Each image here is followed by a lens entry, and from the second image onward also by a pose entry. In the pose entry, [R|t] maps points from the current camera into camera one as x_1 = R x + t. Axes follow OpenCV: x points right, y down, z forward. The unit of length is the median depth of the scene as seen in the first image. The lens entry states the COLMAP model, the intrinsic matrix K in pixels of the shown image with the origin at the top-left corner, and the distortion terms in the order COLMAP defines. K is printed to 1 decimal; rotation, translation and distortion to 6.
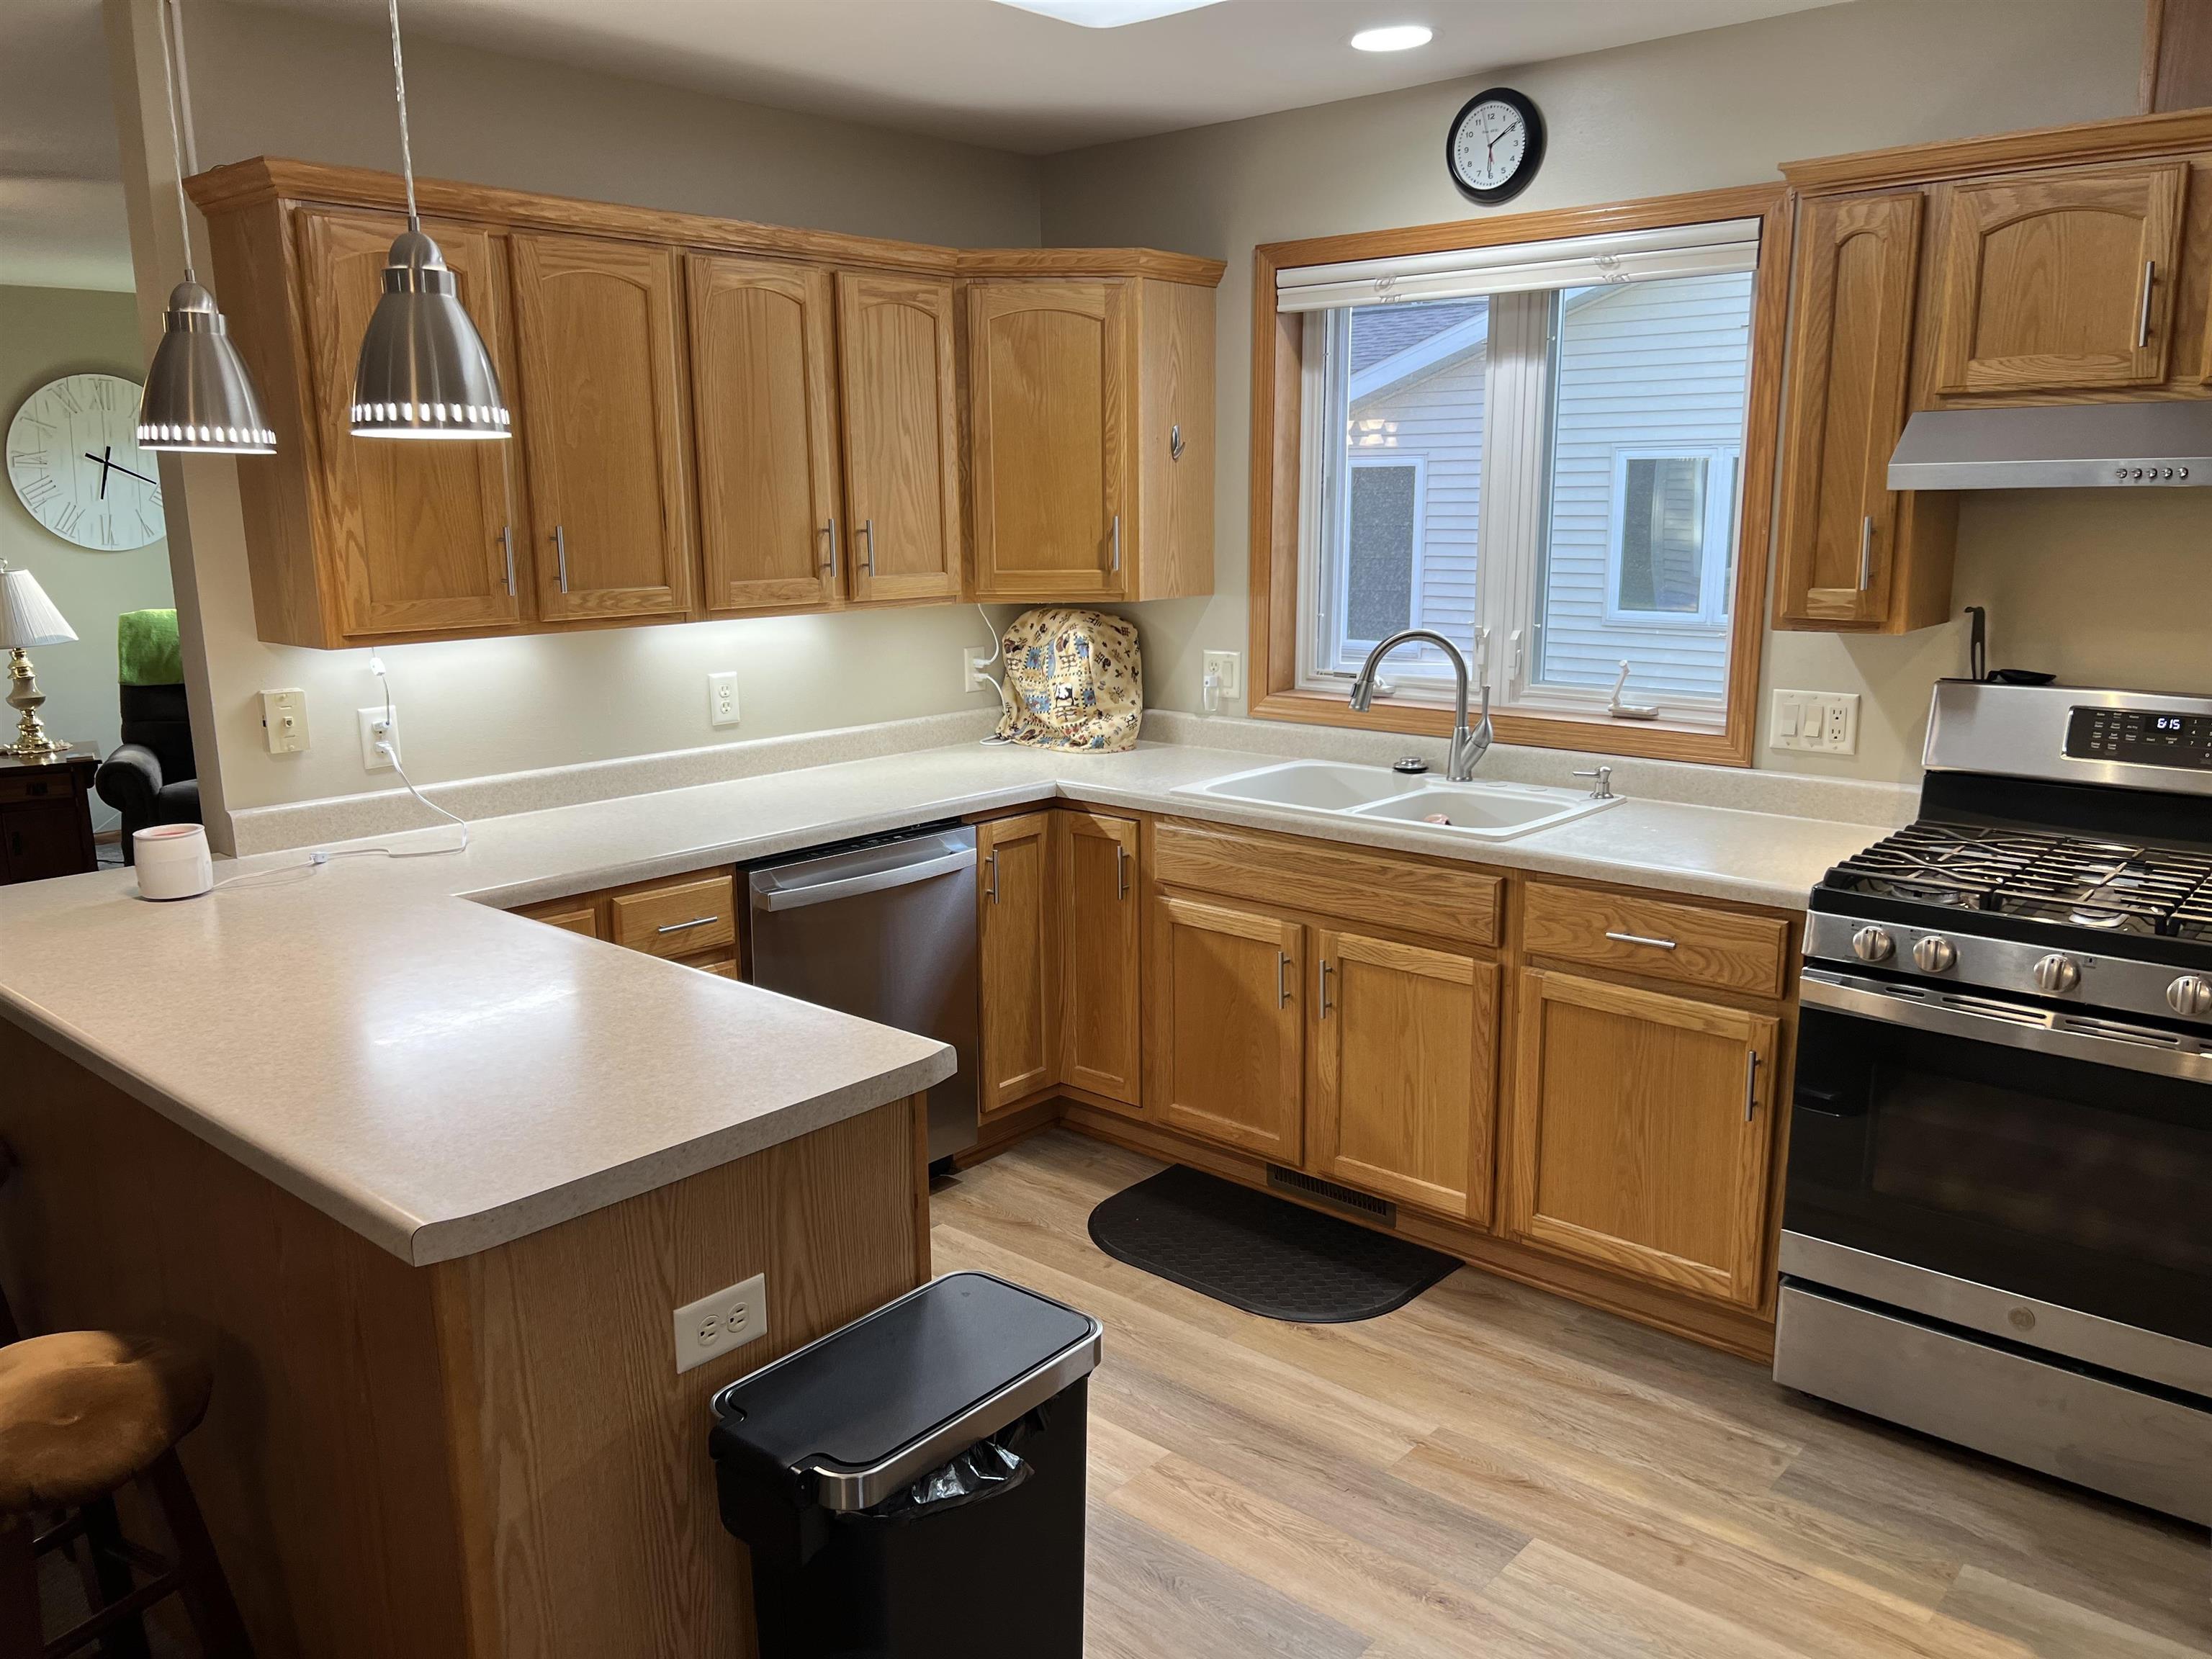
lens RADIAL K [[1671.7, 0, 1108.9], [0, 1671.7, 836.5], [0, 0, 1]] dist [0.052305, -0.051303]
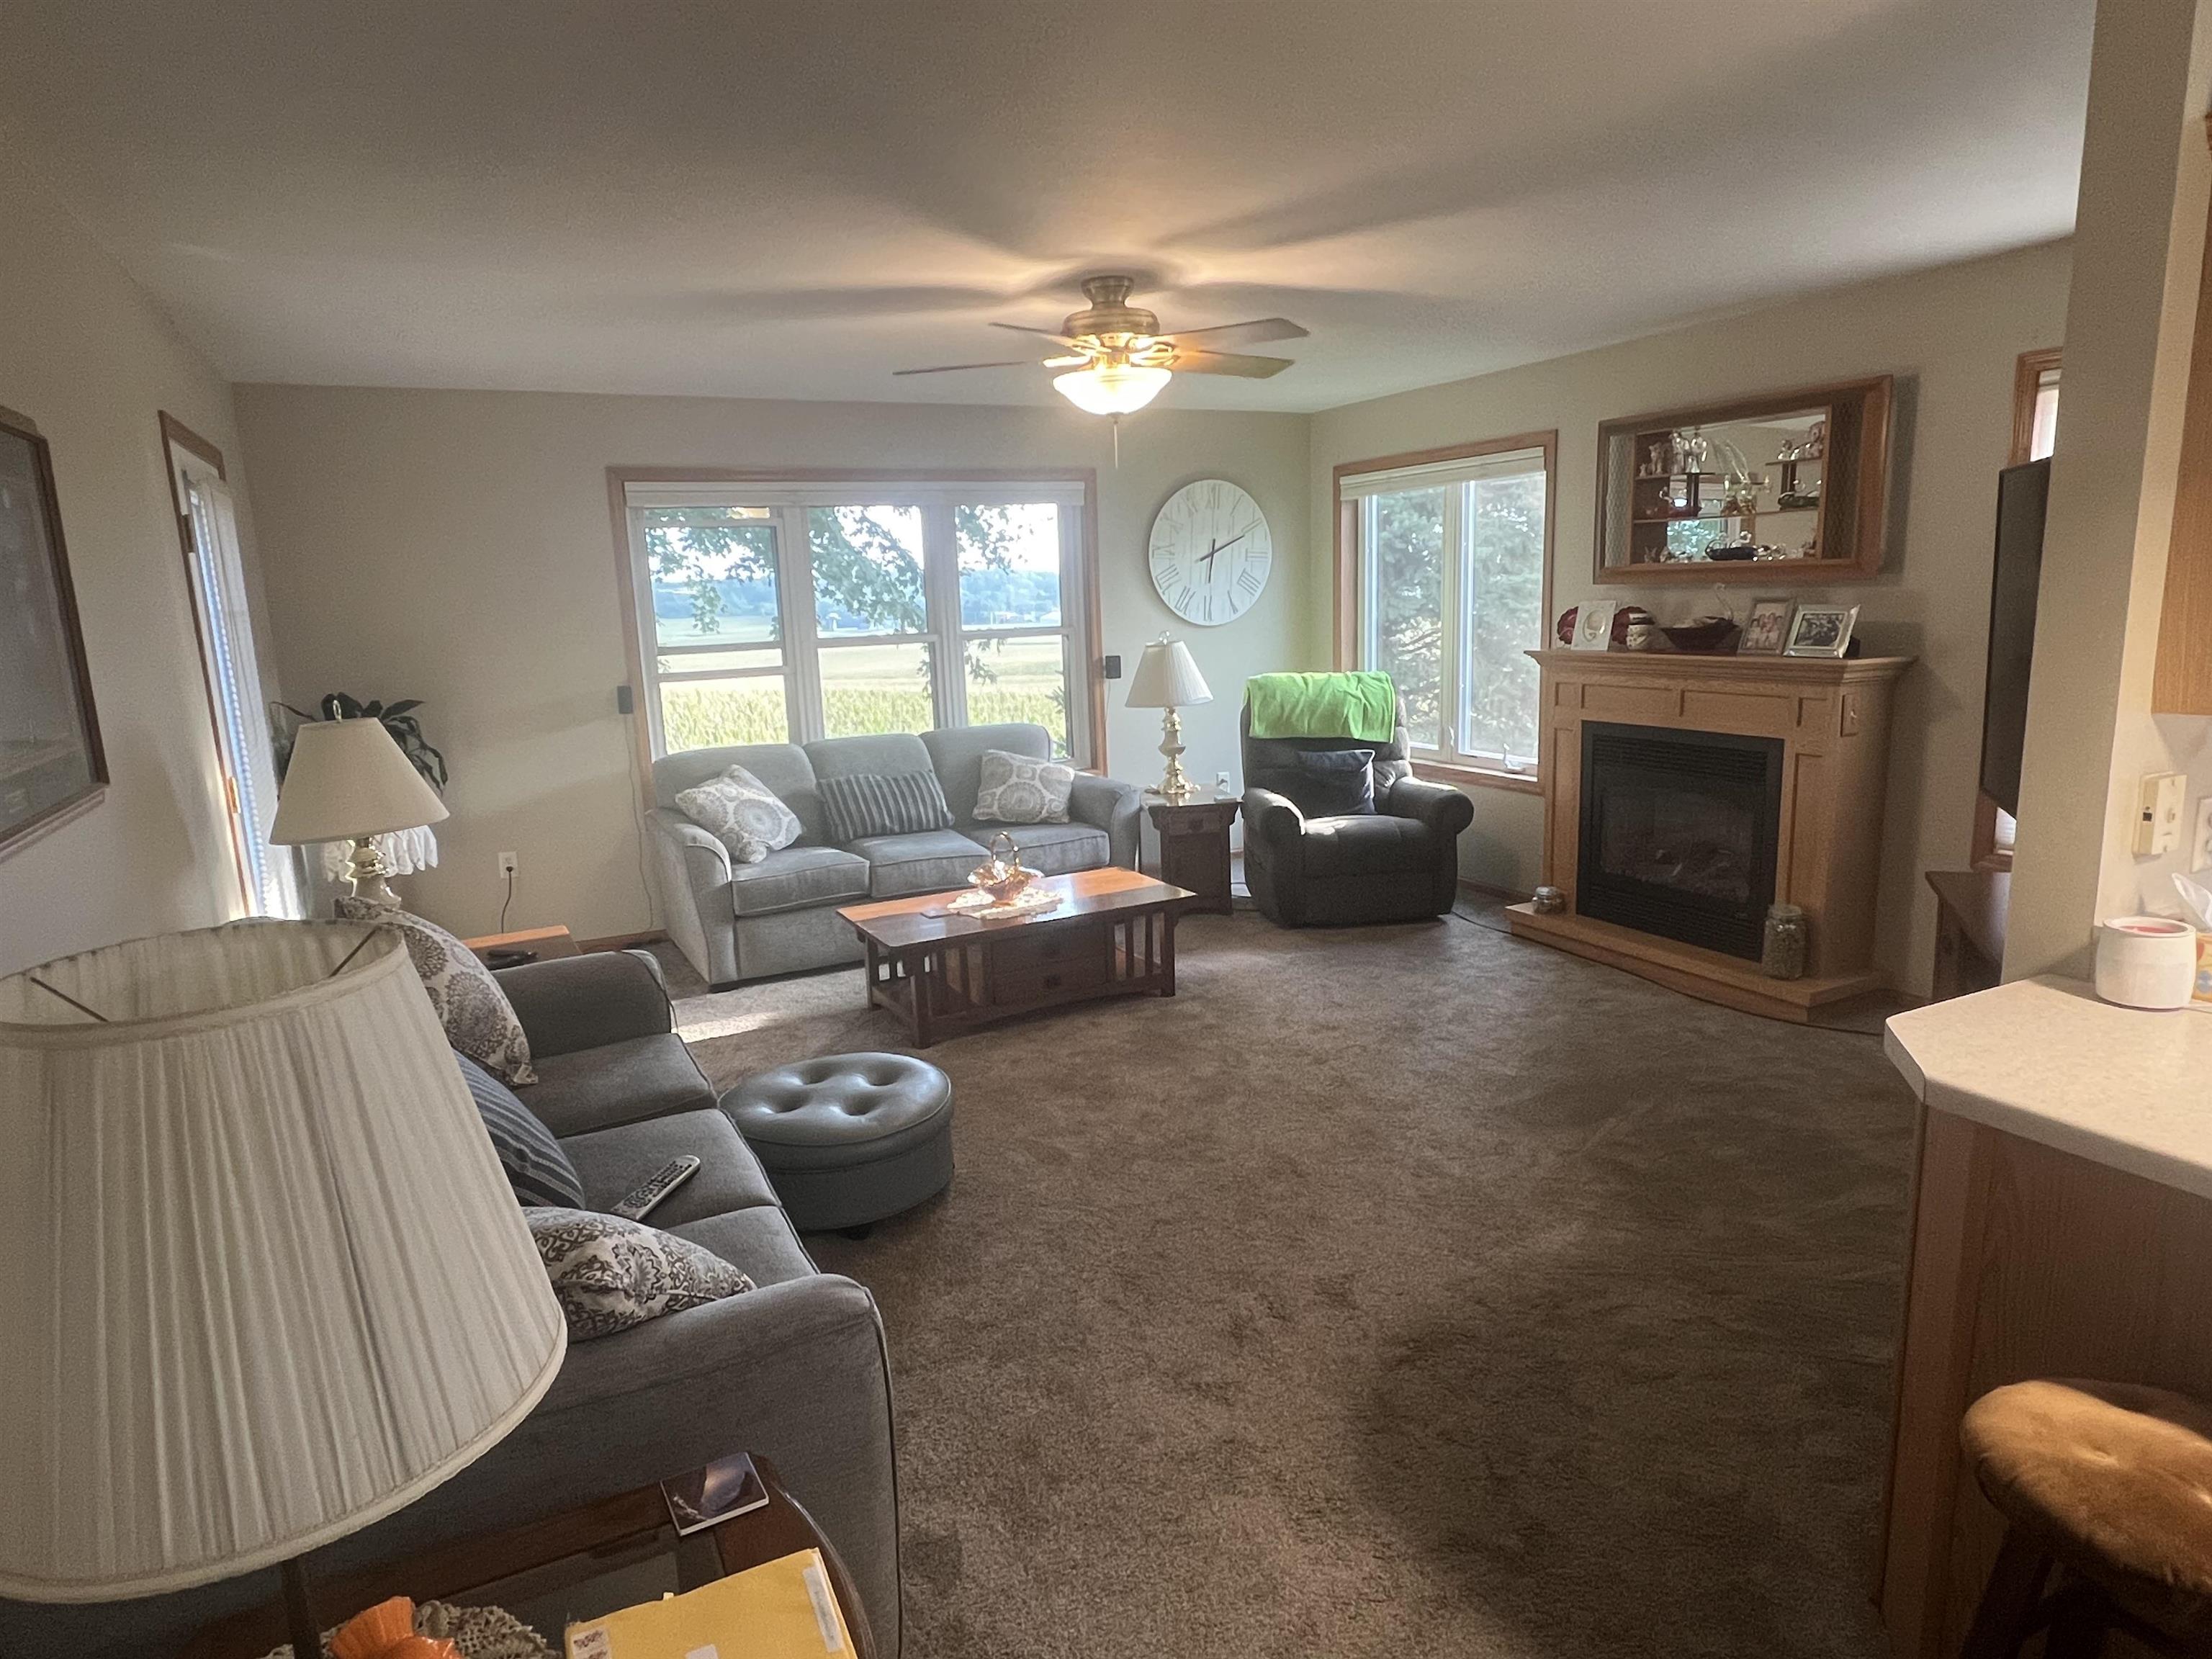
lens RADIAL K [[1307.0, 0, 1111.9], [0, 1307.0, 841.9], [0, 0, 1]] dist [0.002833, -0.002233]
pose [[0.935540, 0.042013, -0.350714, -0.546013], [-0.043719, 0.999039, 0.003056, -0.023407], [0.350506, 0.012474, 0.936478, 0.172025]]
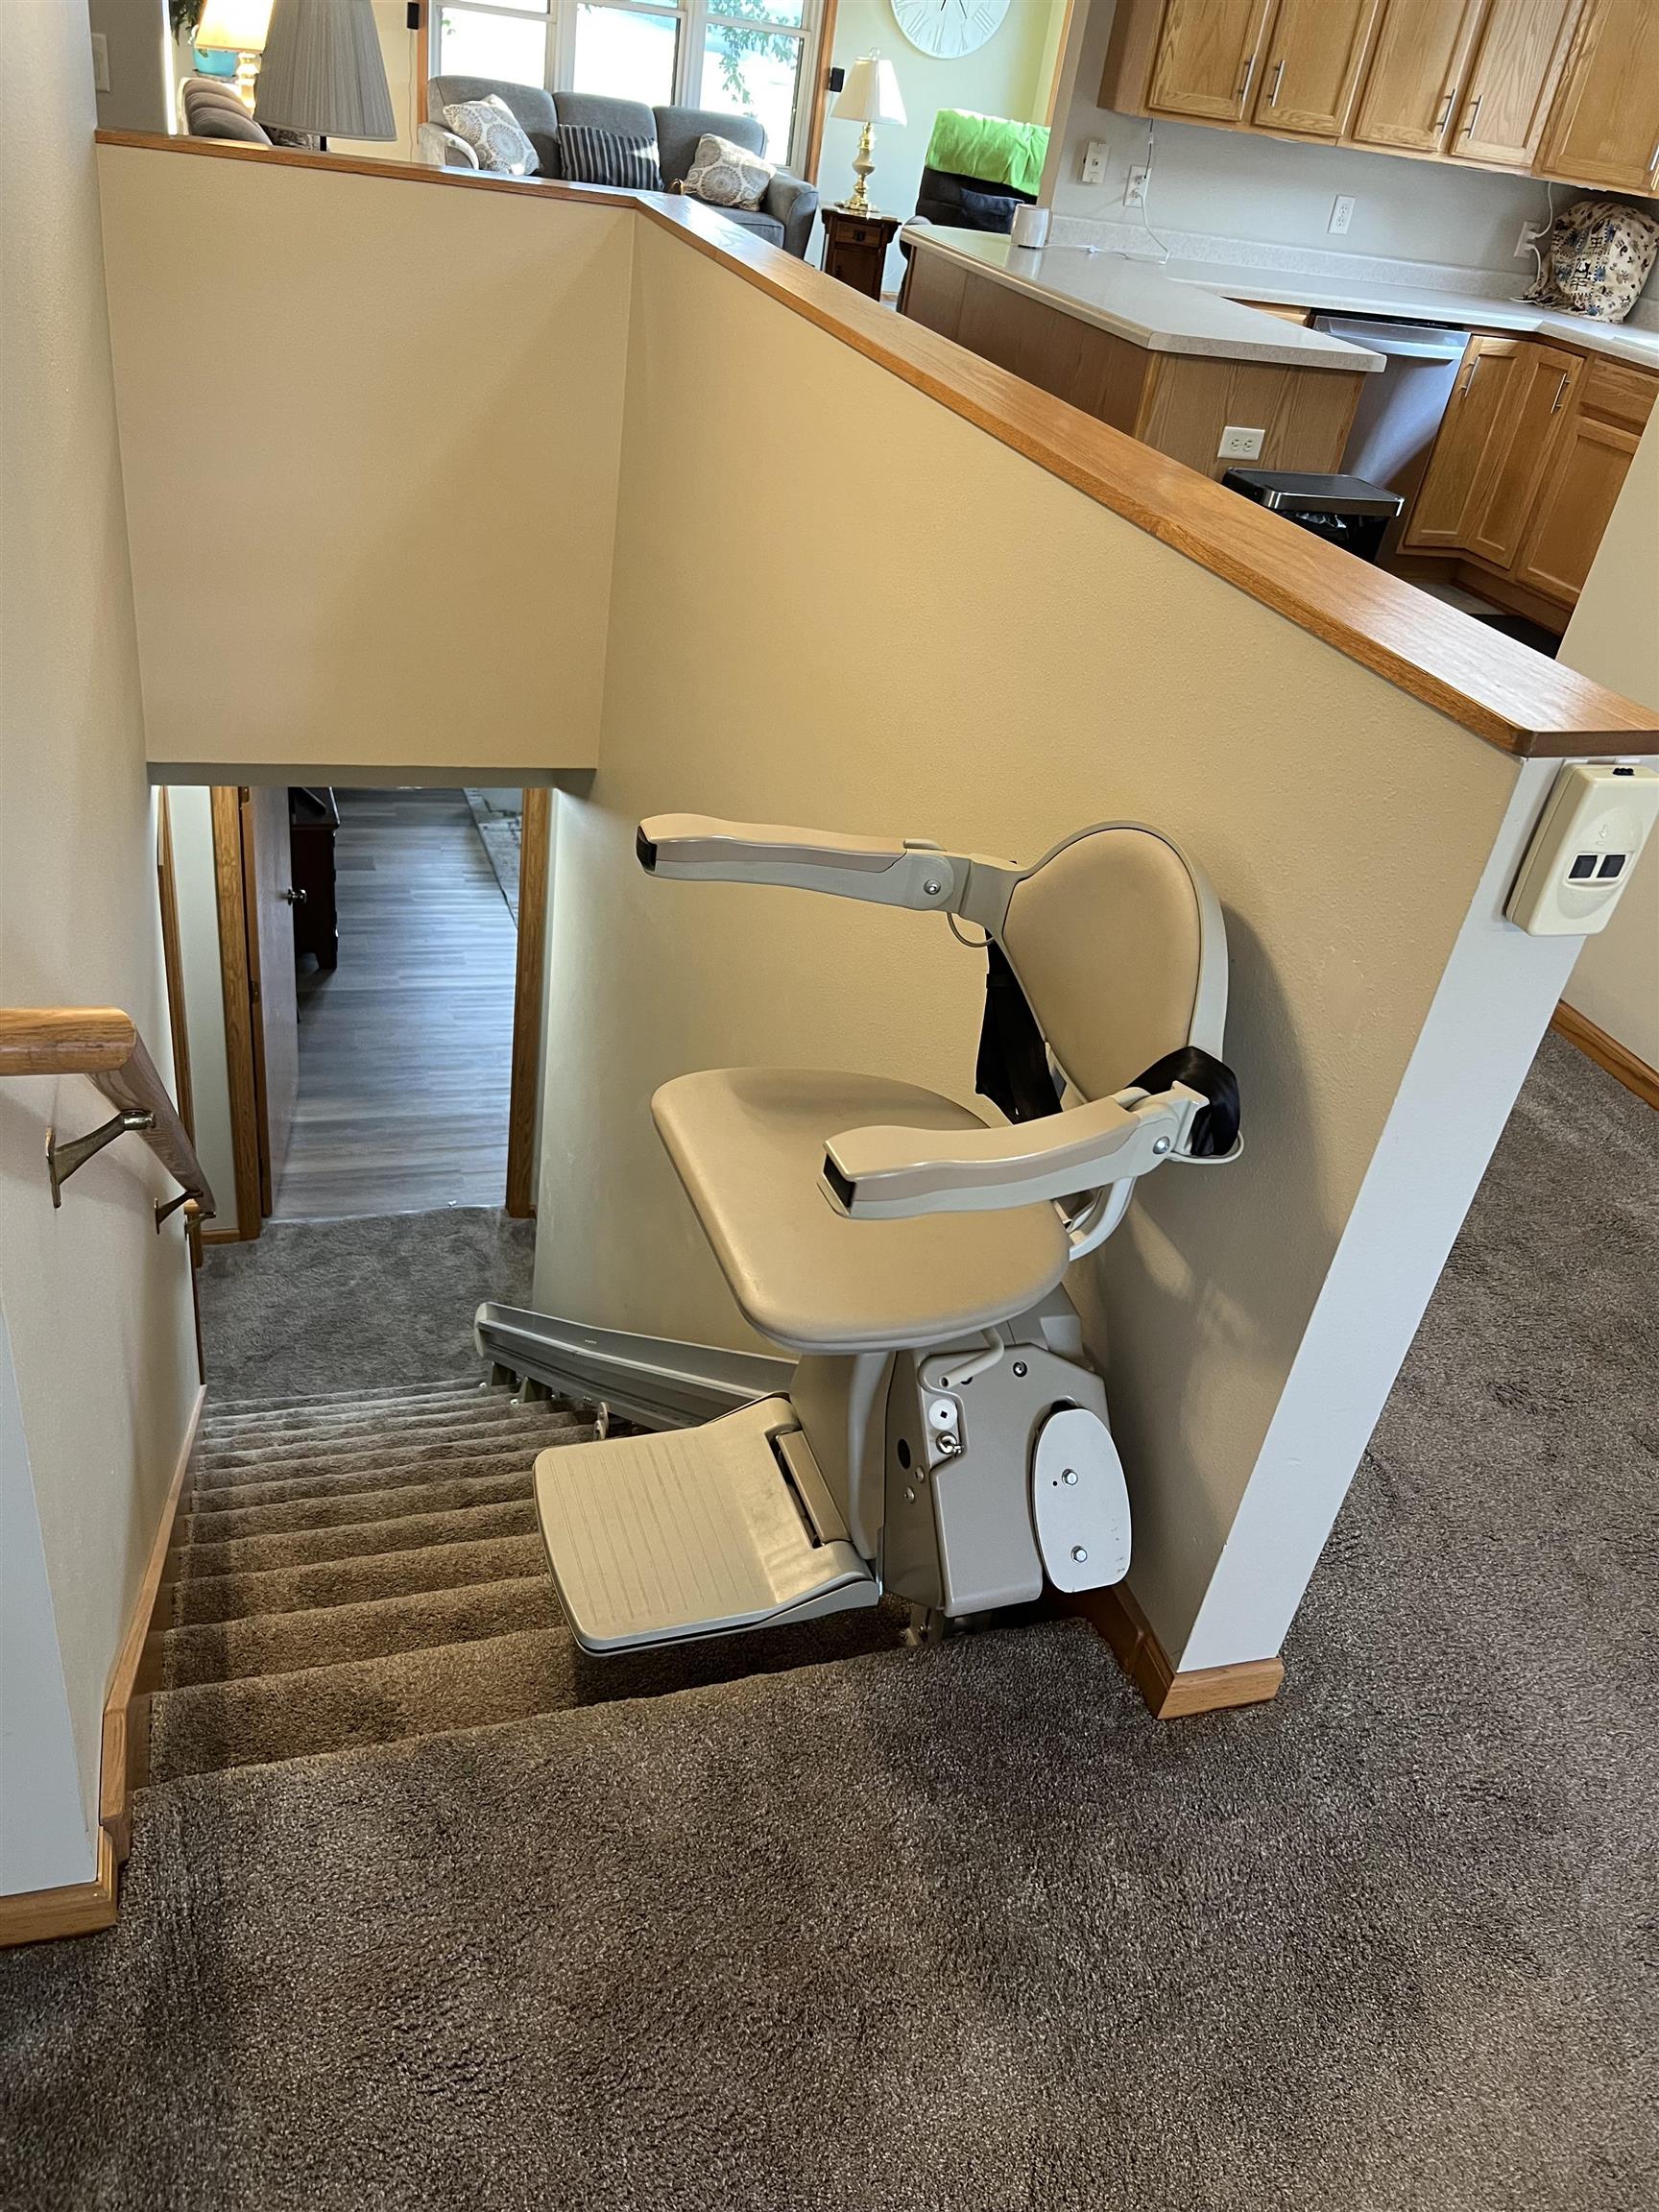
lens RADIAL K [[1671.7, 0, 812.2], [0, 1671.7, 1100.8], [0, 0, 1]] dist [0.052305, -0.051303]
pose [[0.853592, 0.378864, -0.357550, 0.186610], [-0.242451, 0.896410, 0.371034, 0.162206], [0.461083, -0.230023, 0.857025, -0.625934]]
